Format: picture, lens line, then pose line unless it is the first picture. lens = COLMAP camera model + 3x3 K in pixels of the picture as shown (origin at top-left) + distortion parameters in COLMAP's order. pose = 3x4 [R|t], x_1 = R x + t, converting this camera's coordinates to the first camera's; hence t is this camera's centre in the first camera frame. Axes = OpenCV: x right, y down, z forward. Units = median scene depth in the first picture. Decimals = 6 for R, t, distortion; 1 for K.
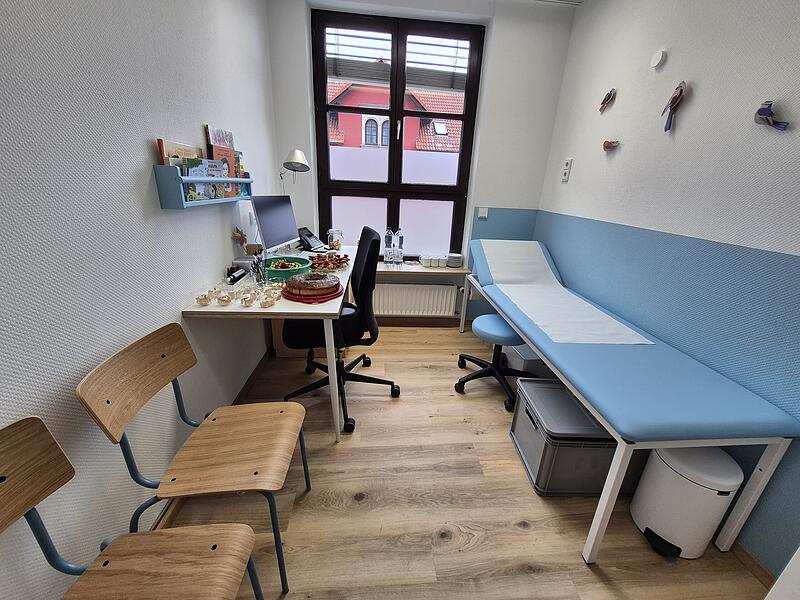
lens RADIAL K [[313.2, 0, 409.9], [0, 313.2, 288.8], [0, 0, 1]] dist [-0.002480, -0.000474]
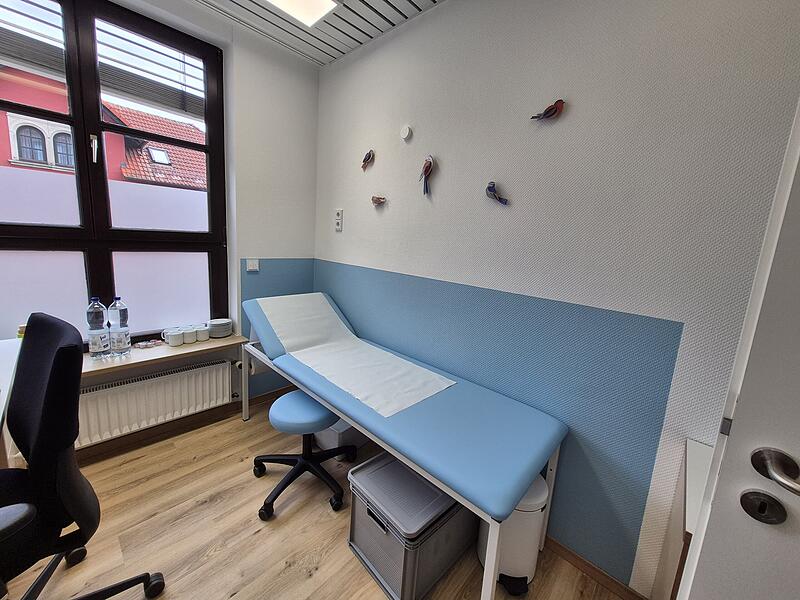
lens RADIAL K [[313.2, 0, 409.9], [0, 313.2, 288.8], [0, 0, 1]] dist [-0.002480, -0.000474]
pose [[0.738036, -0.106379, 0.666323, -0.017046], [0.185269, 0.981490, -0.048513, -0.074965], [-0.648829, 0.159254, 0.744083, 0.148717]]
